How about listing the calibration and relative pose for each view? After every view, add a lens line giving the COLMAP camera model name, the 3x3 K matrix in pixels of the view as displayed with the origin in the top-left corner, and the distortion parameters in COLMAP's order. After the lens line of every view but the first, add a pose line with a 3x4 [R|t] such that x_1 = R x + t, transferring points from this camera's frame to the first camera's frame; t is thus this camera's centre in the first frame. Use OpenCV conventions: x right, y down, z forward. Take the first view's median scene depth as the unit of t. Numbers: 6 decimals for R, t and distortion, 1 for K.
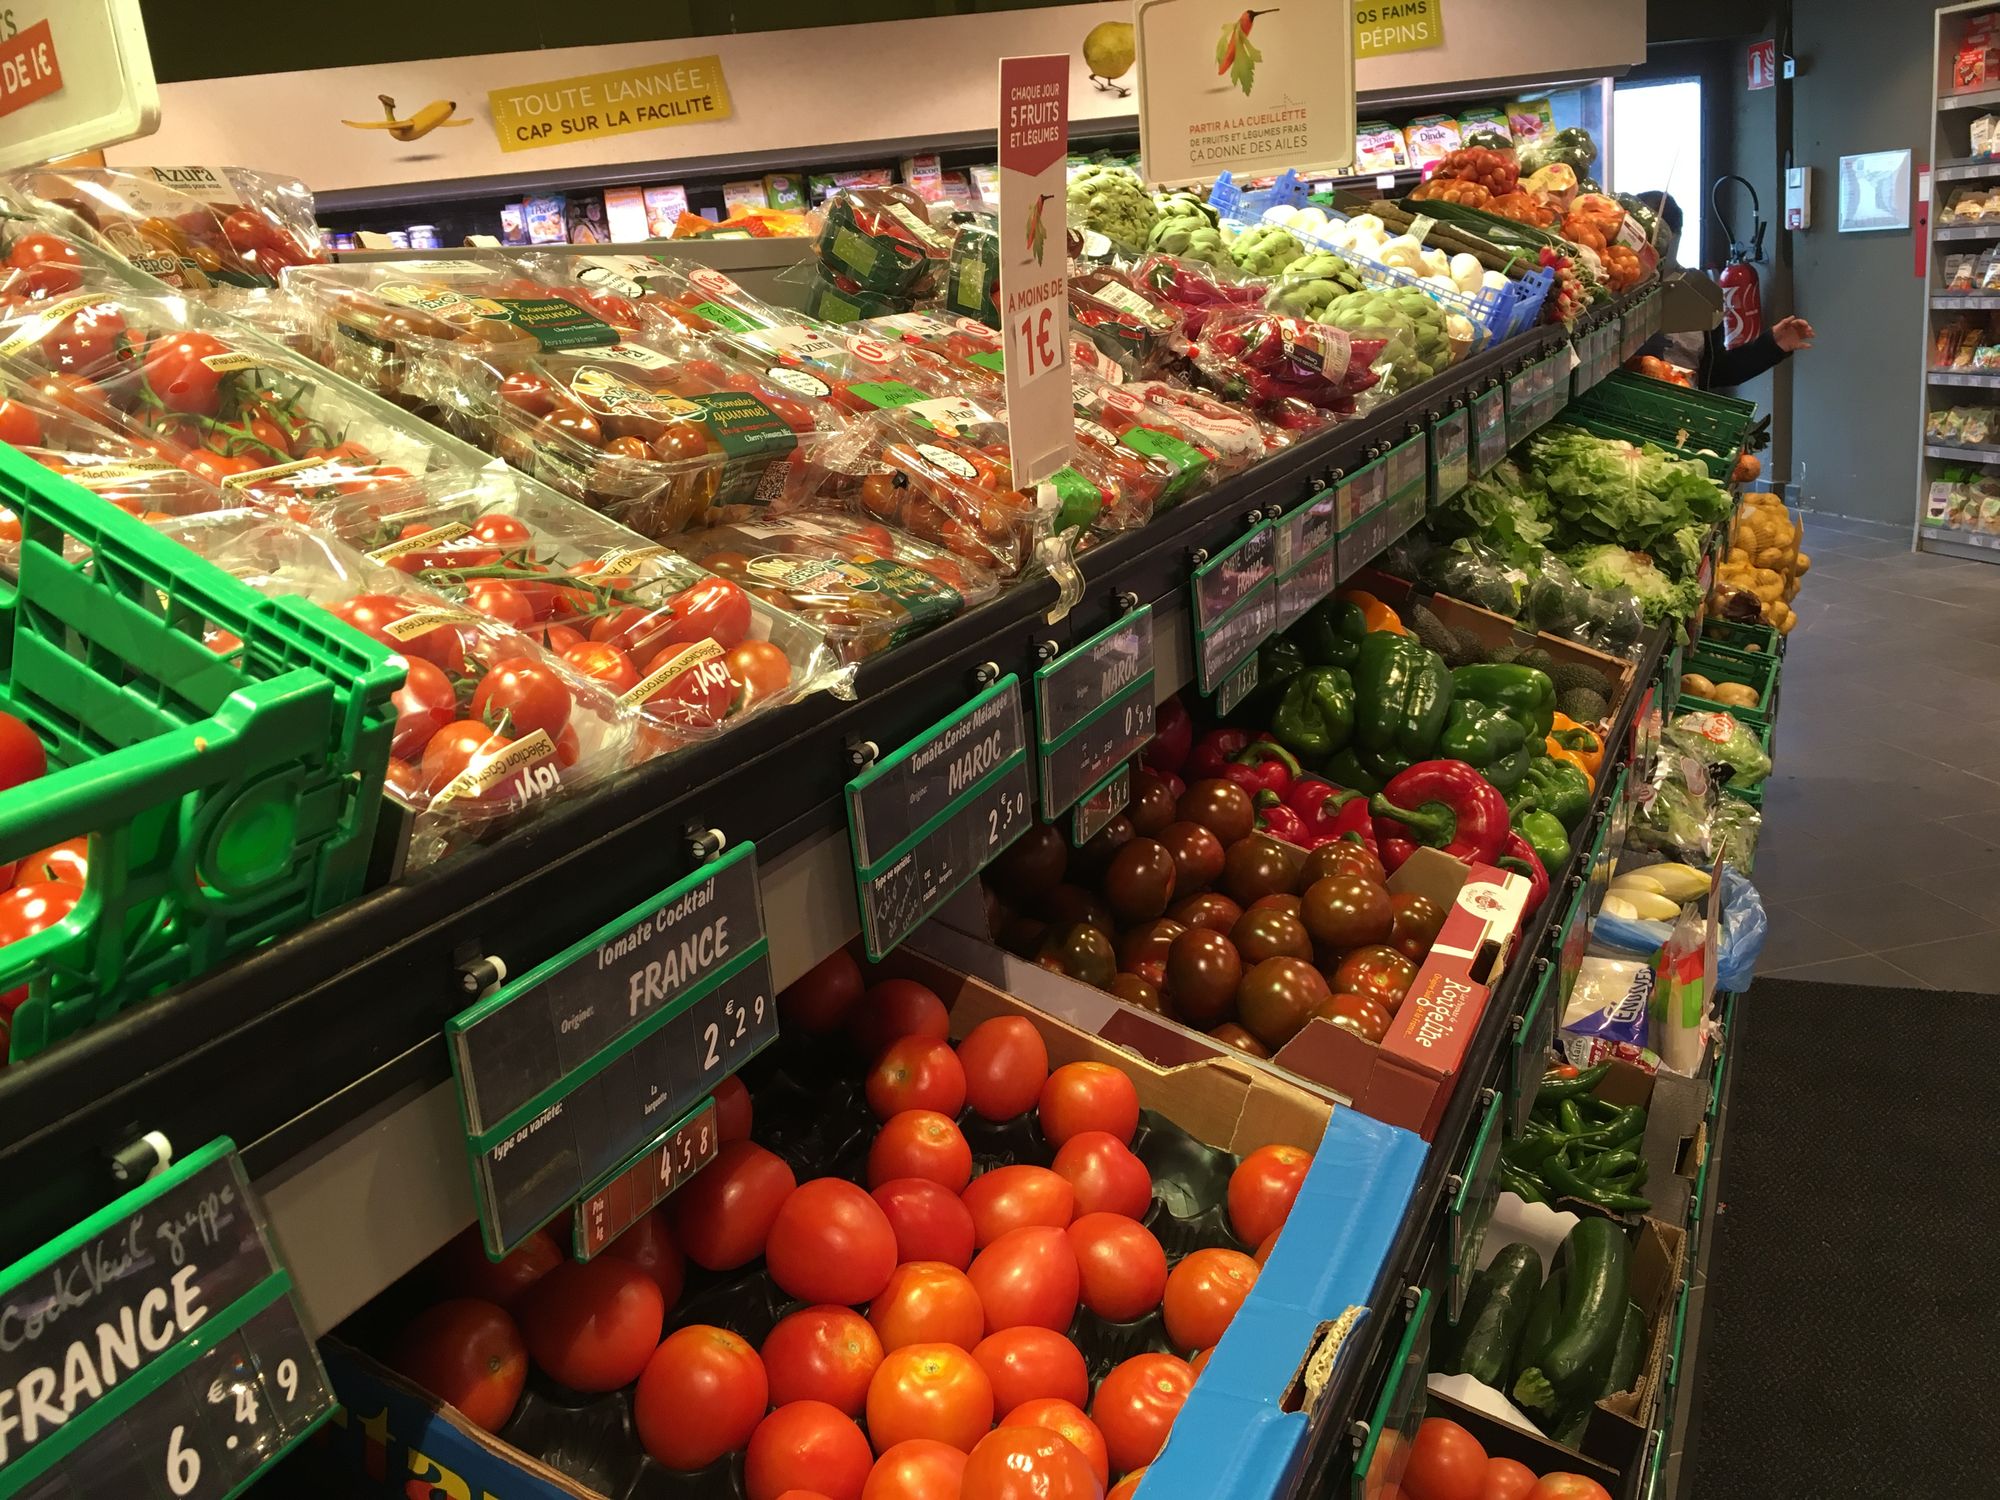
lens RADIAL K [[1718.0, 0, 998.8], [0, 1718.0, 748.6], [0, 0, 1]] dist [0.011715, -0.005427]
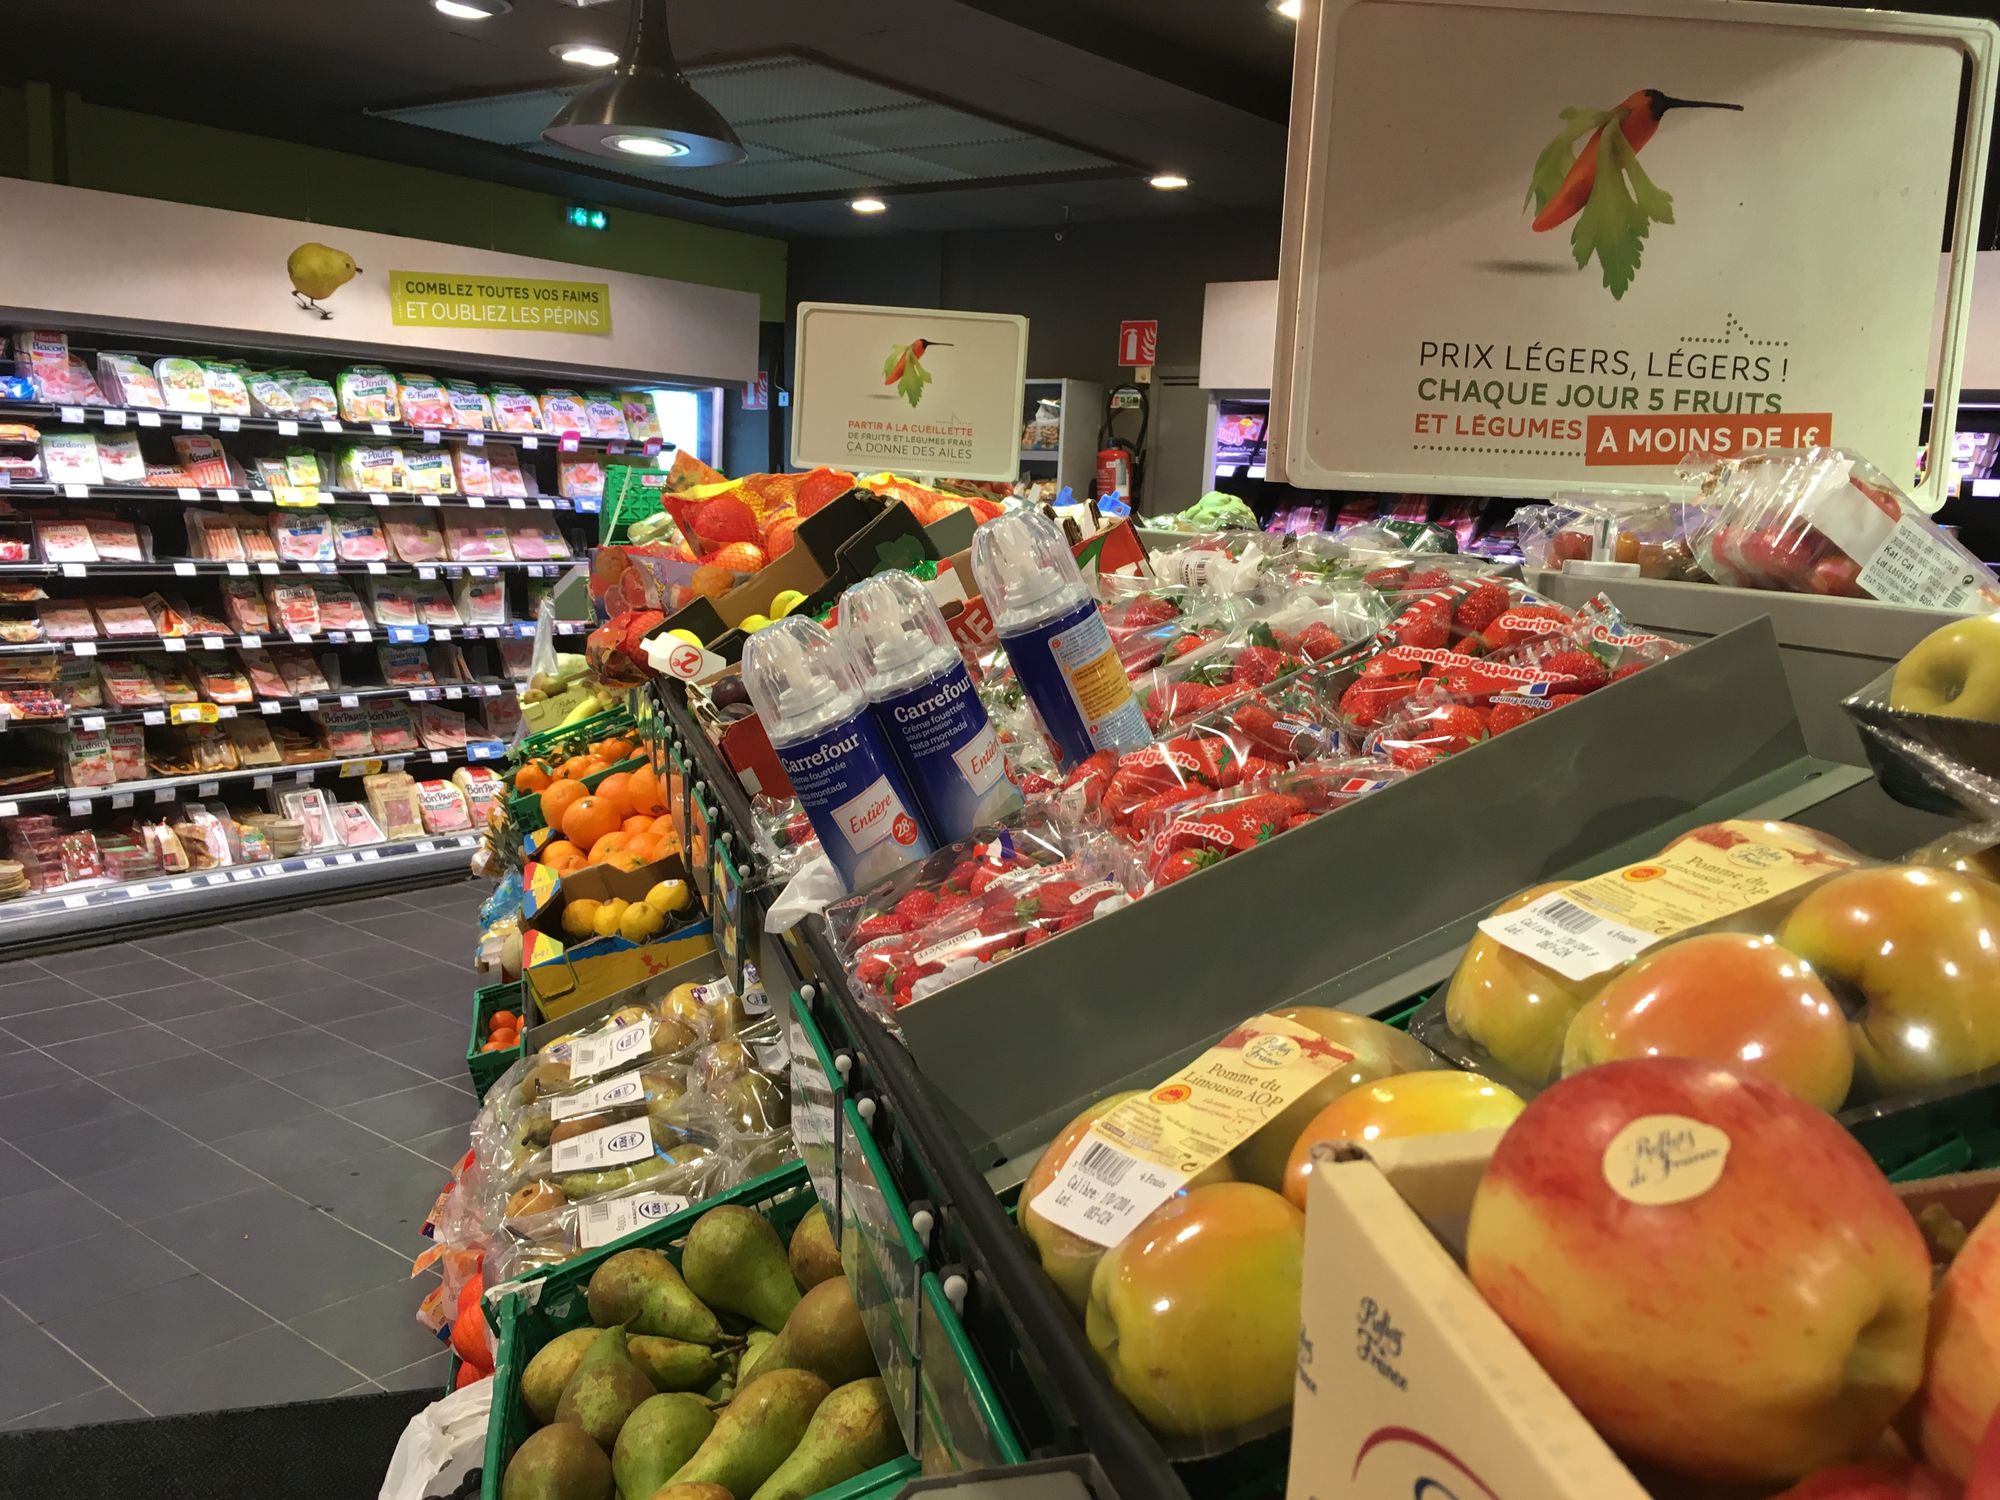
lens RADIAL K [[1718.0, 0, 999.6], [0, 1718.0, 748.4], [0, 0, 1]] dist [0.011715, -0.005427]
pose [[0.703504, 0.026144, 0.710210, -0.317229], [0.071495, 0.991650, -0.107324, -0.009335], [-0.707086, 0.126279, 0.695761, 0.085742]]
